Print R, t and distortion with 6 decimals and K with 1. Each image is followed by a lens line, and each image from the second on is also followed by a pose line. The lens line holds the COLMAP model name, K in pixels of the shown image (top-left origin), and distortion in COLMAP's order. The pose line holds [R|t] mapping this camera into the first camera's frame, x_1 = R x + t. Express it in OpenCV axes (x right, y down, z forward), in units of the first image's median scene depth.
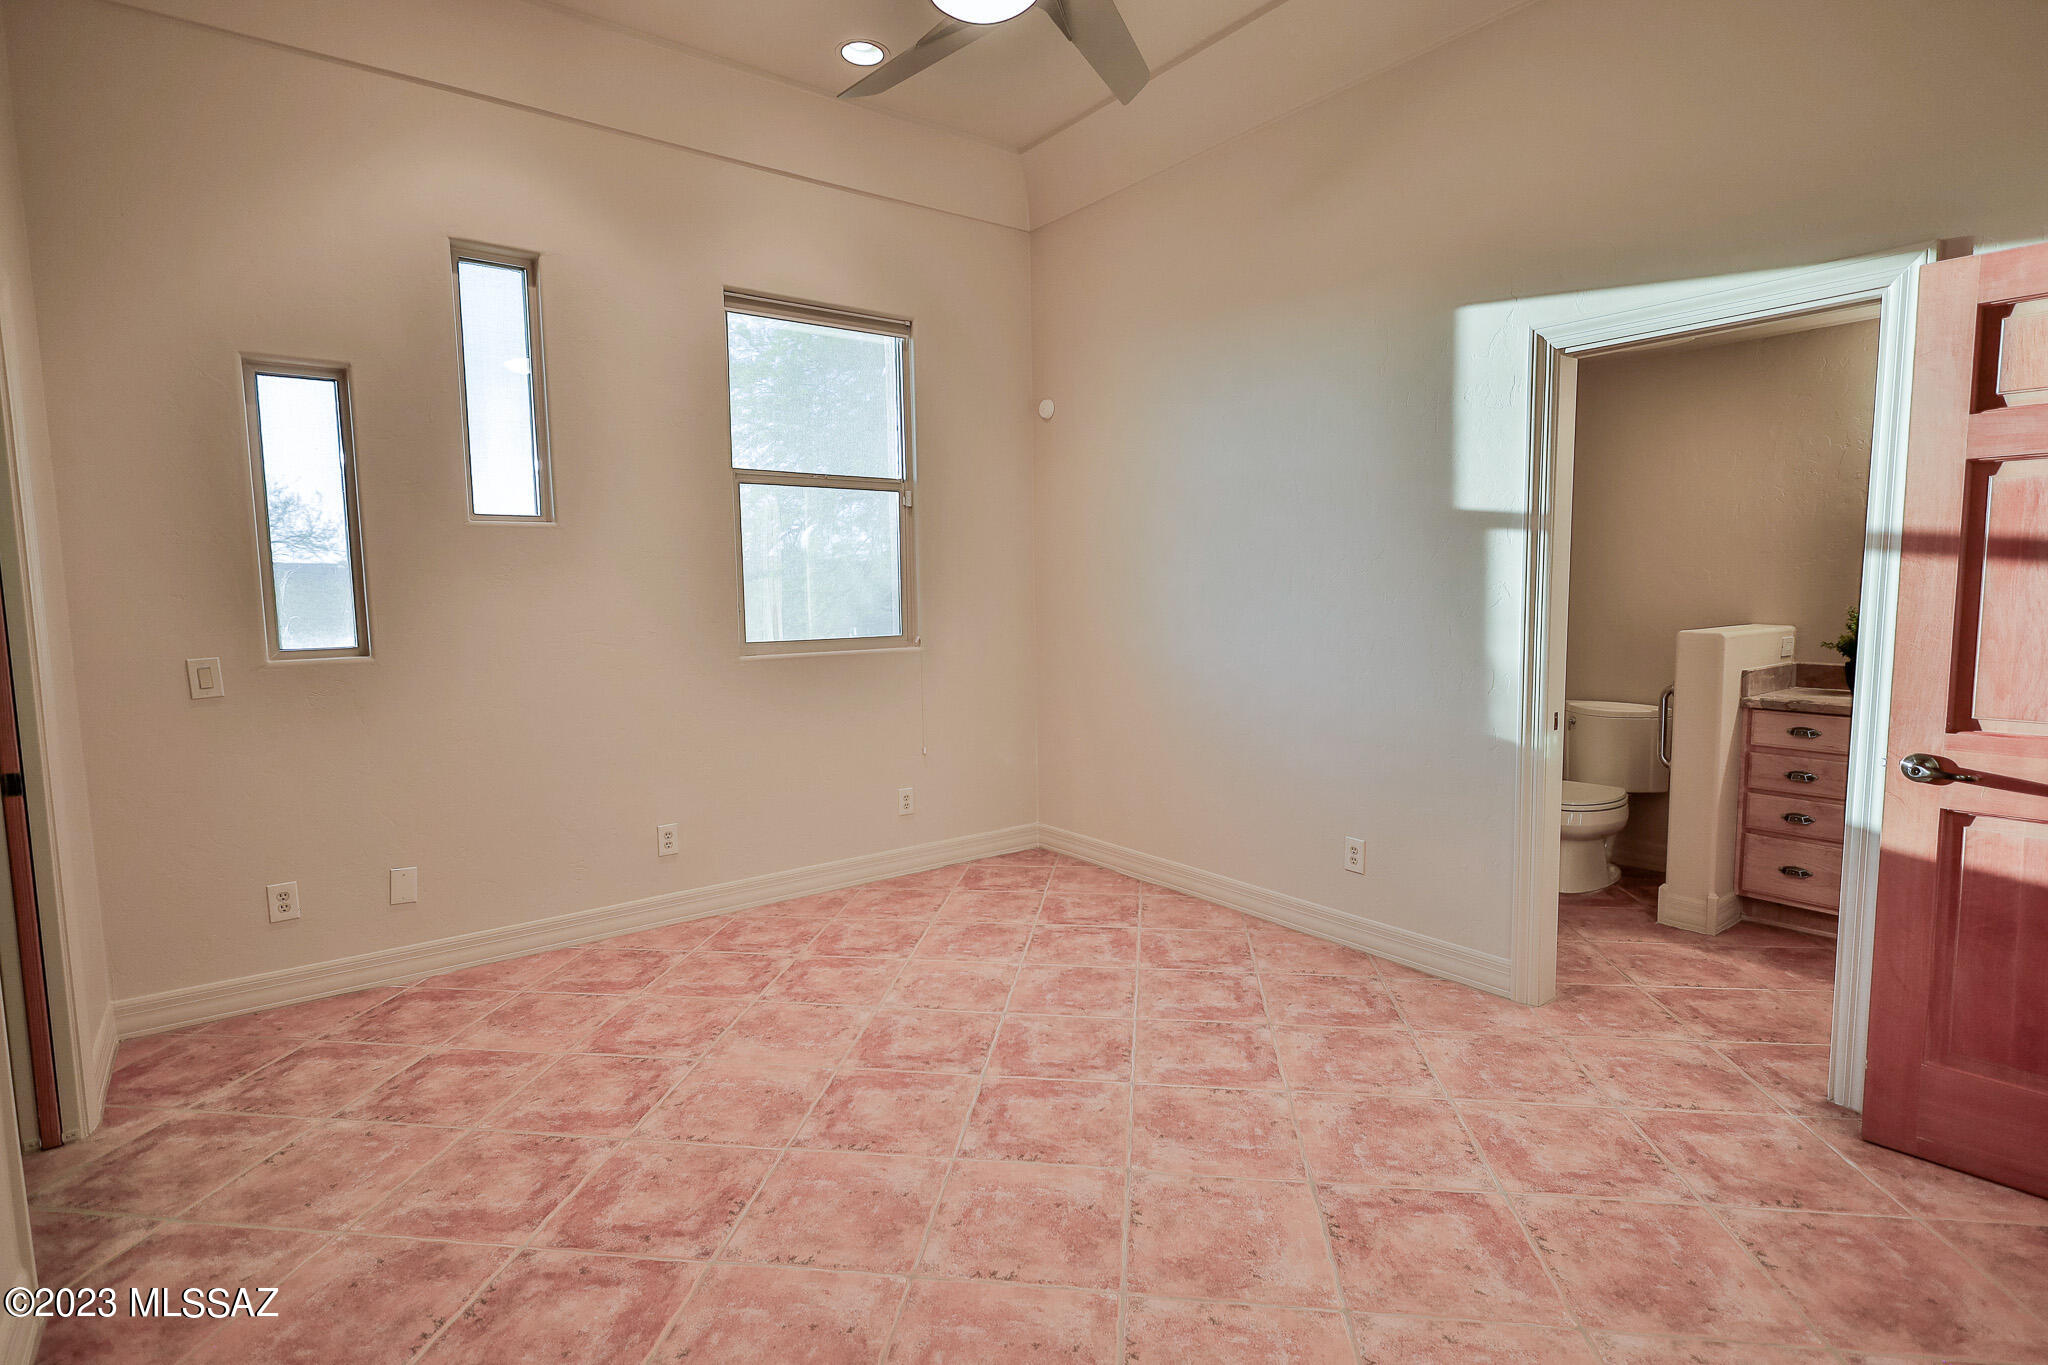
lens RADIAL K [[1001.2, 0, 1023.9], [0, 1001.2, 681.7], [0, 0, 1]] dist [0.000675, 0.000609]
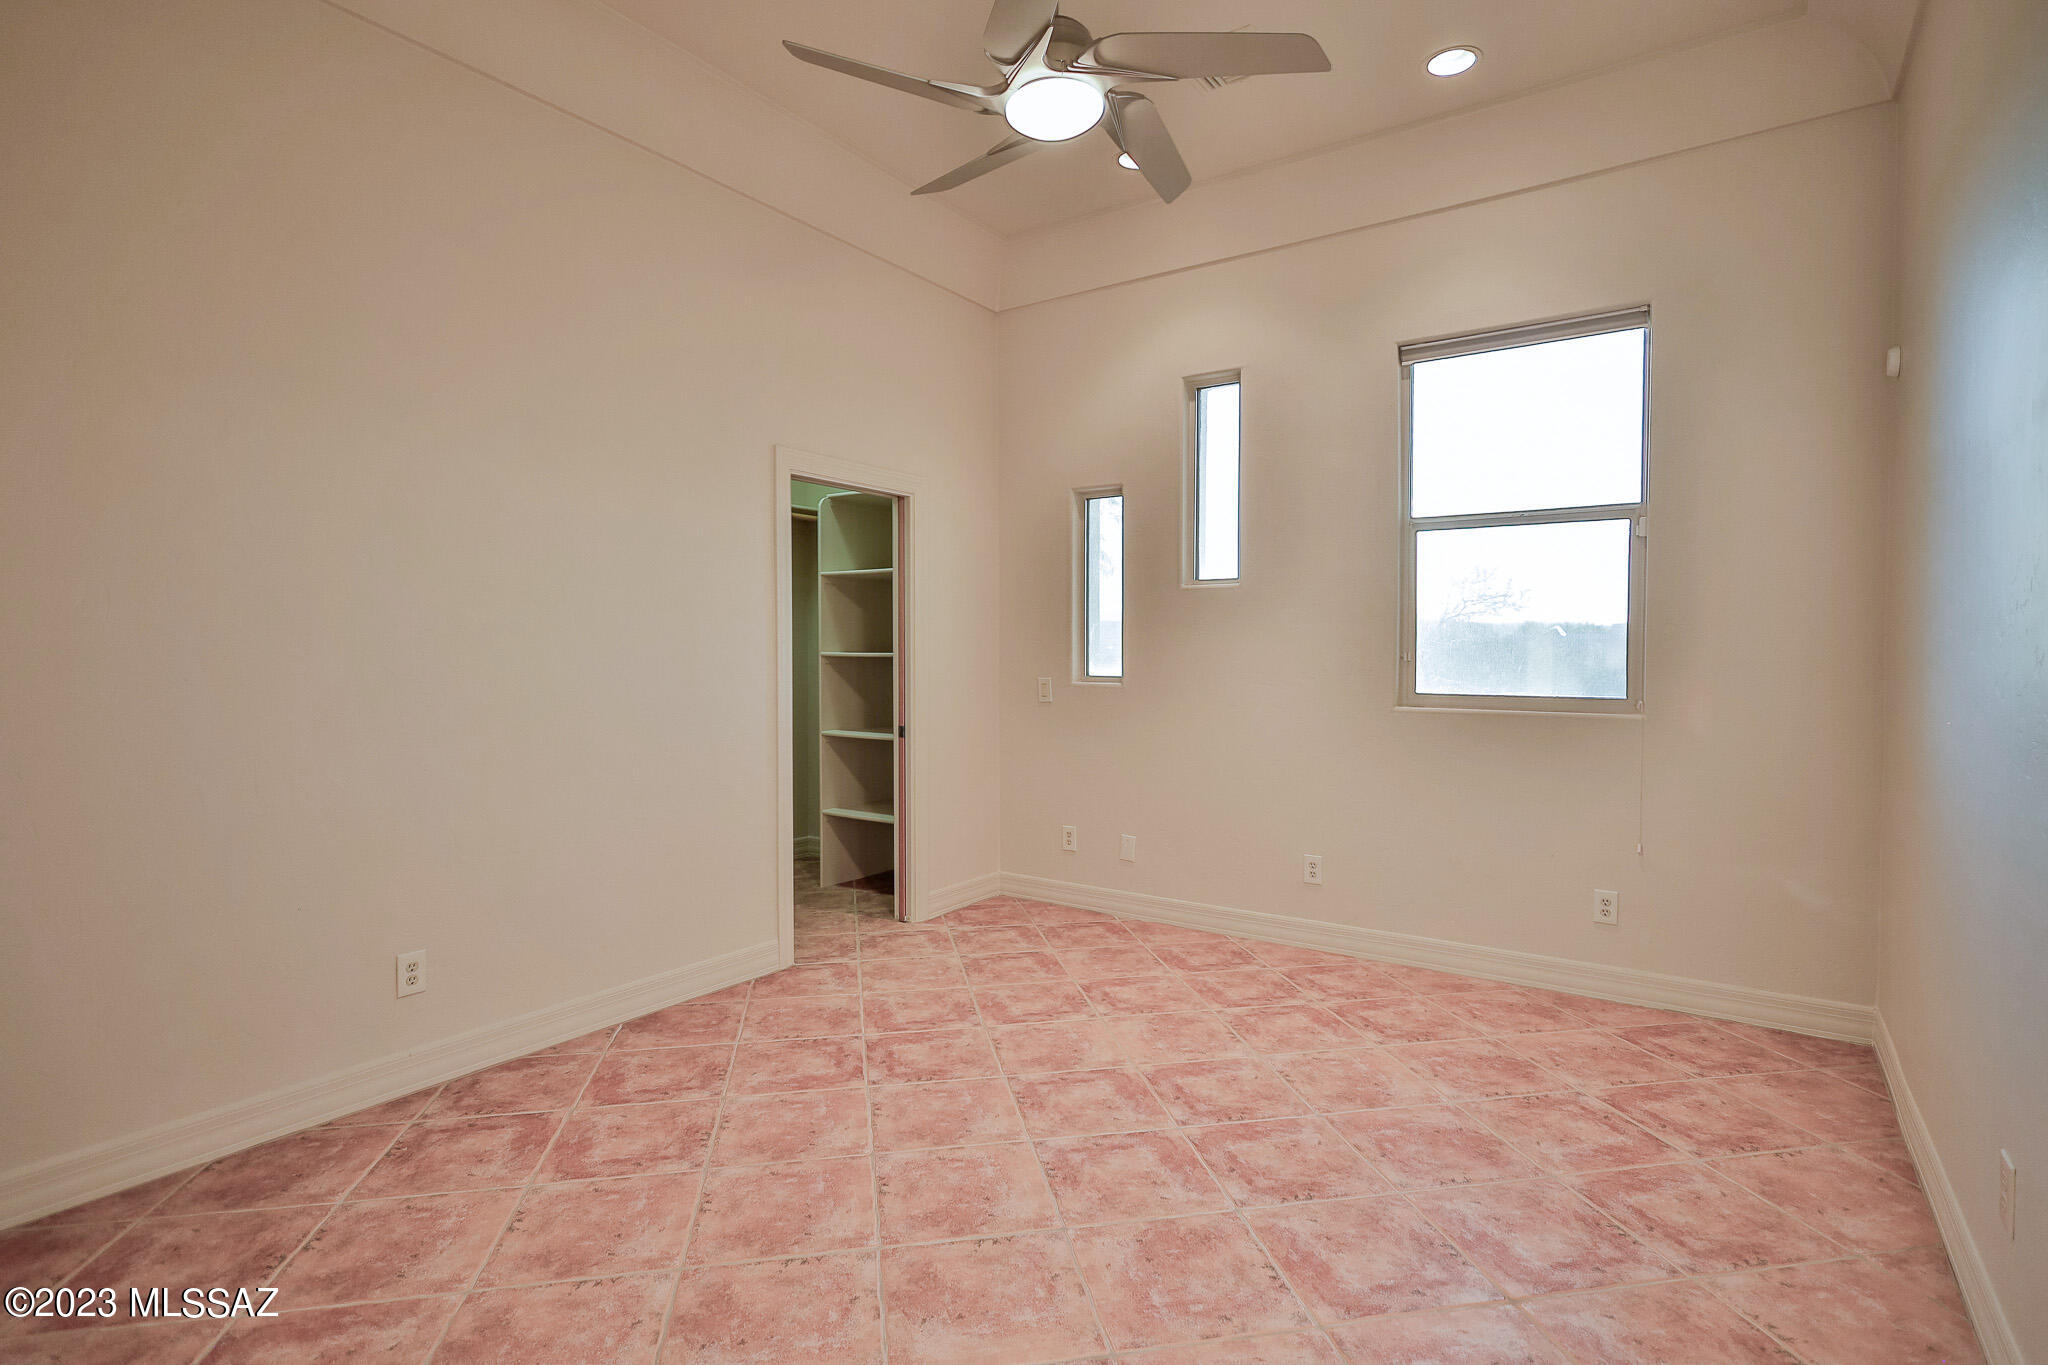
lens RADIAL K [[1001.2, 0, 1023.9], [0, 1001.2, 681.7], [0, 0, 1]] dist [0.000675, 0.000609]
pose [[0.319707, 0.044317, -0.946480, 0.663422], [-0.098732, 0.995026, 0.013240, -0.031627], [0.942358, 0.089215, 0.322492, 0.406811]]
